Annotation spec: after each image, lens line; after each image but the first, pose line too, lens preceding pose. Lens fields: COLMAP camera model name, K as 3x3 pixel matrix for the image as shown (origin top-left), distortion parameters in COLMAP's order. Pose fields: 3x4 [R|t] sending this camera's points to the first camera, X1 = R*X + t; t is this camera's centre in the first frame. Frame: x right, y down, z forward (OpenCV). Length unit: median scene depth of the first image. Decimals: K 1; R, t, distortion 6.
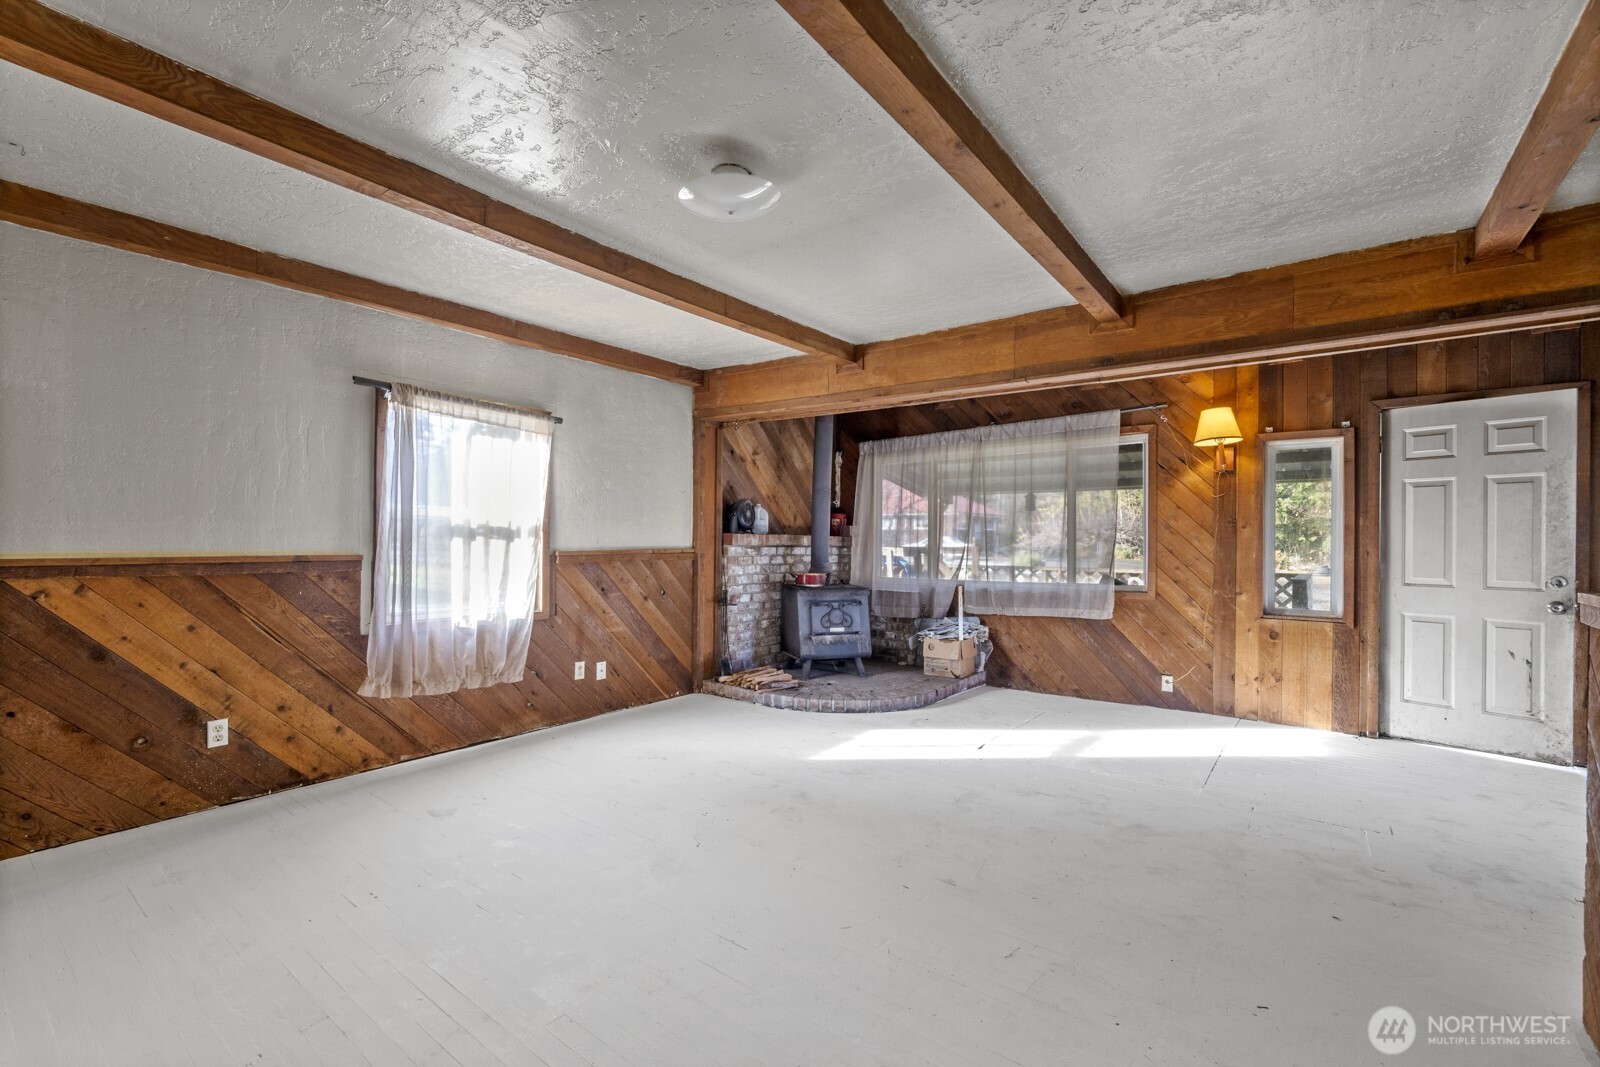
lens RADIAL K [[700.1, 0, 792.7], [0, 700.1, 542.2], [0, 0, 1]] dist [-0.000662, 0.000076]
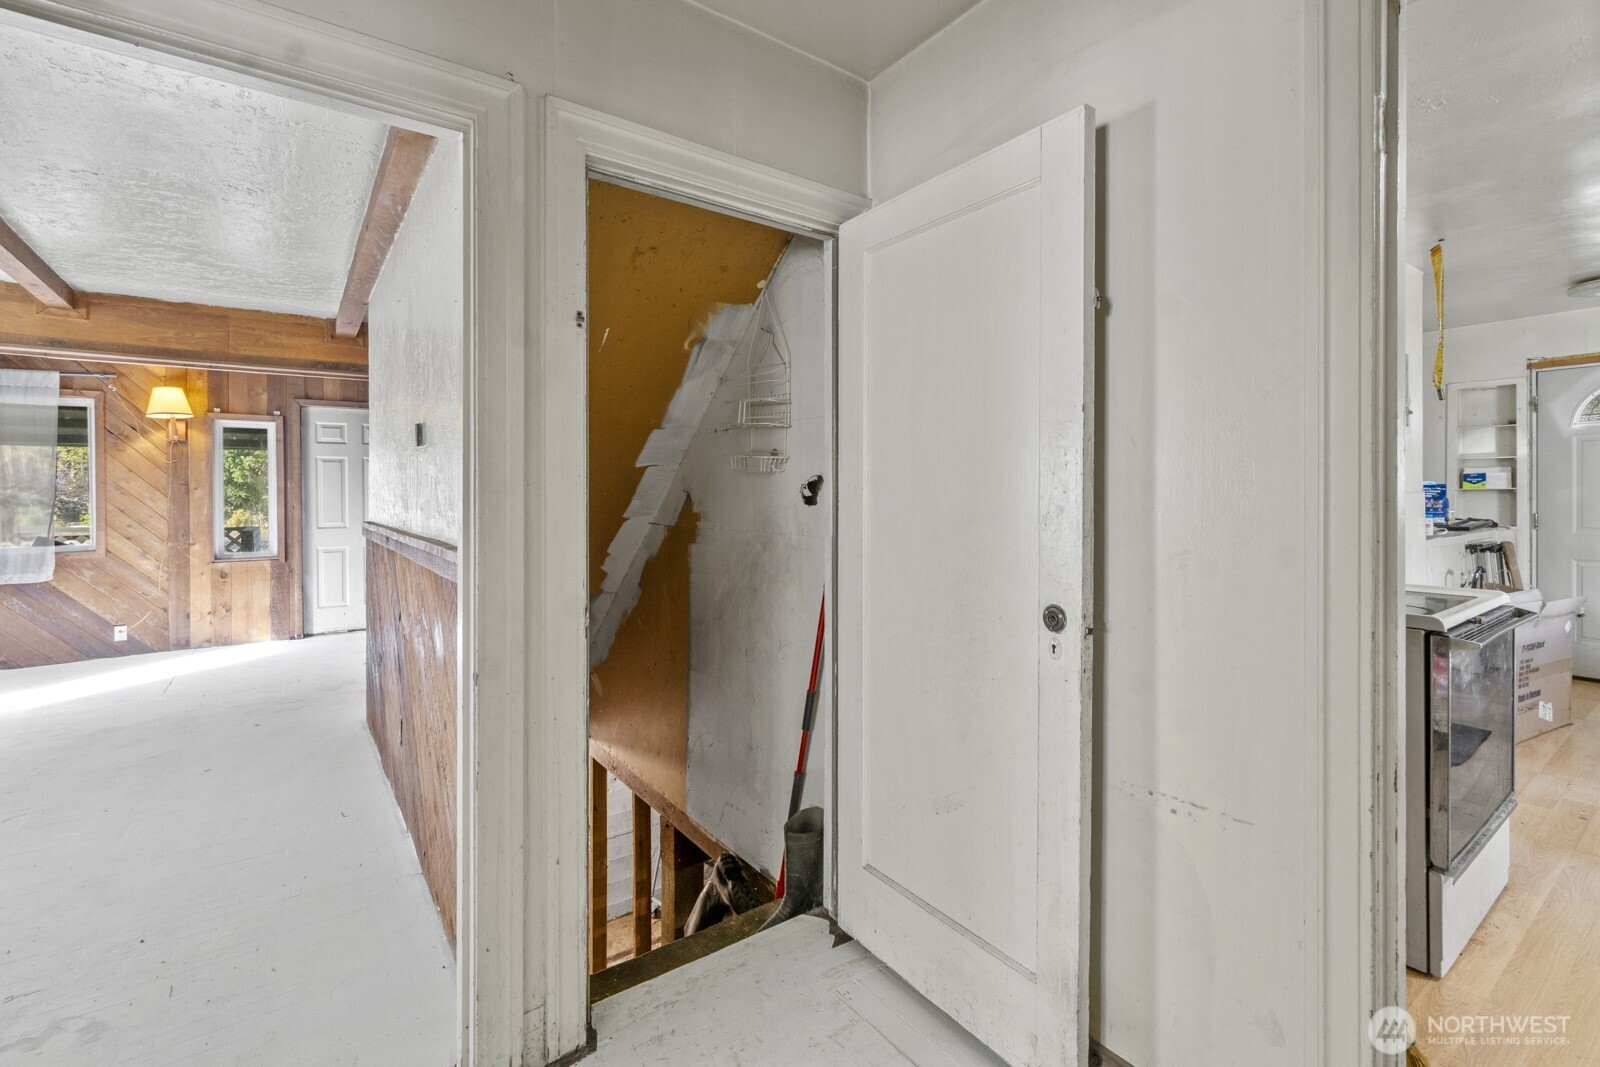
lens RADIAL K [[712.3, 0, 796.6], [0, 712.3, 493.7], [0, 0, 1]] dist [0.000475, 0.000079]
pose [[0.298264, -0.007032, 0.954458, -0.215313], [0.015869, 0.999871, 0.002407, 0.000547], [-0.954351, 0.014428, 0.298337, -0.348963]]
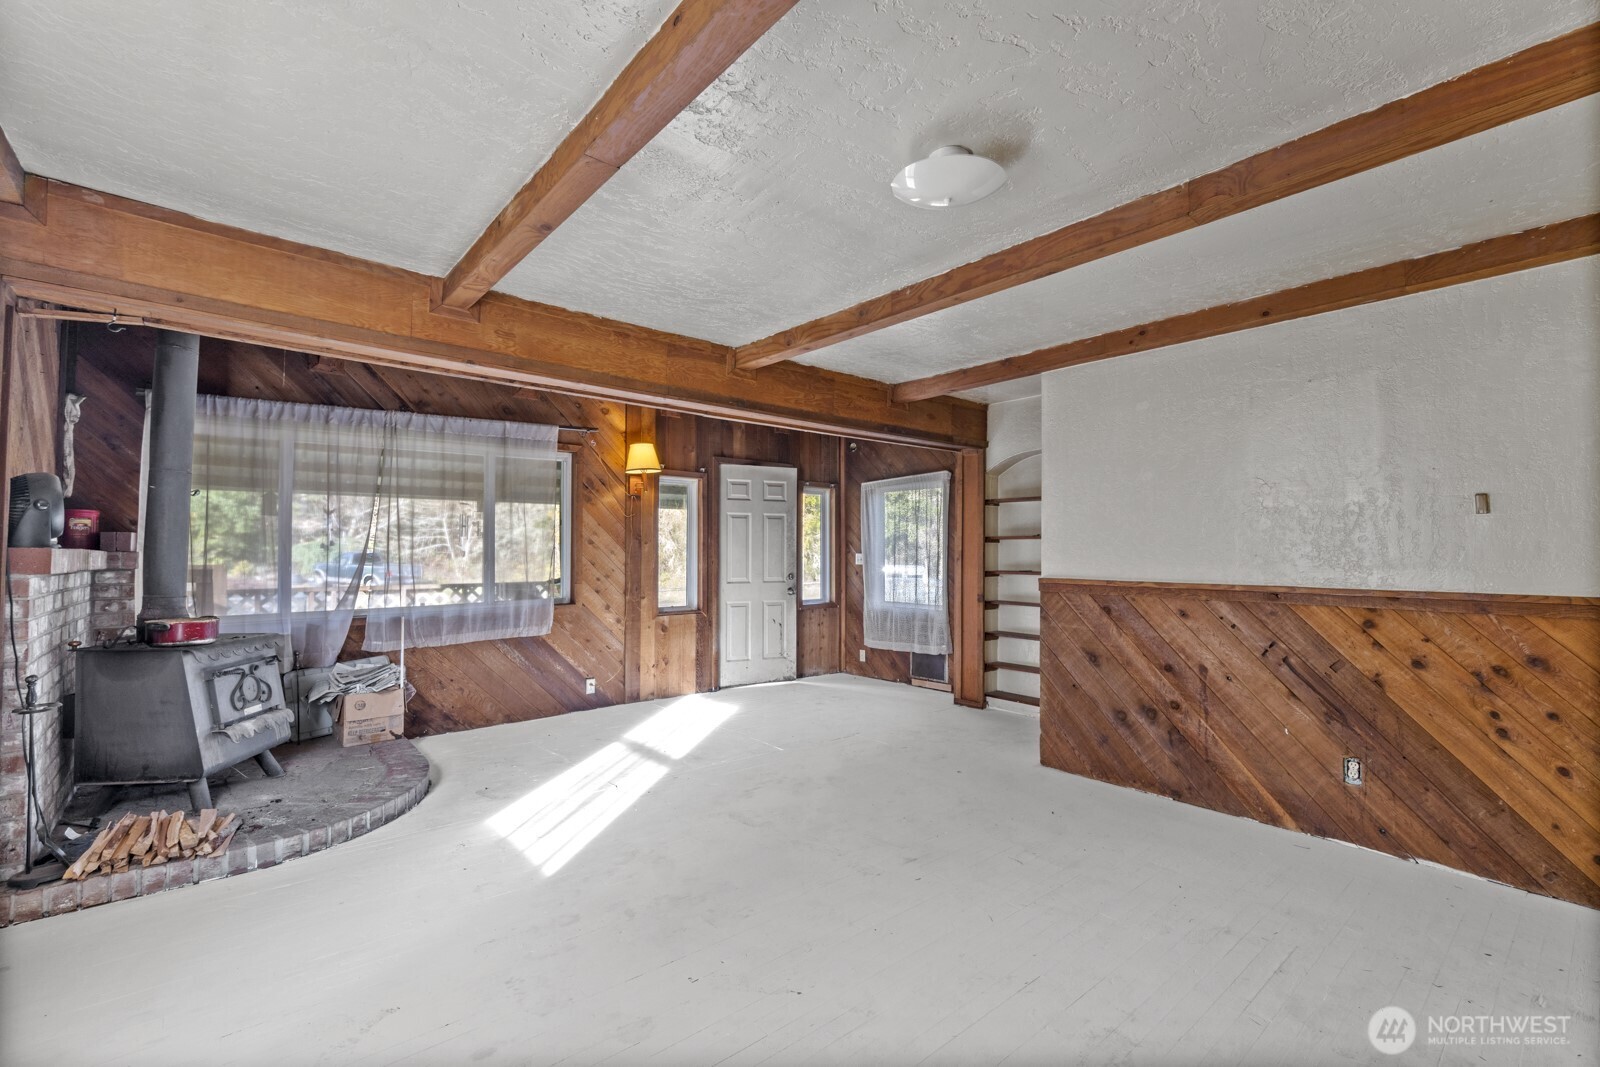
lens RADIAL K [[690.7, 0, 800.0], [0, 690.7, 533.5], [0, 0, 1]] dist [-0.003590, -0.000354]
pose [[0.210307, 0.019099, 0.977449, -0.475980], [0.005293, 0.999772, -0.020675, -0.011664], [-0.977621, 0.009522, 0.210158, 0.484113]]
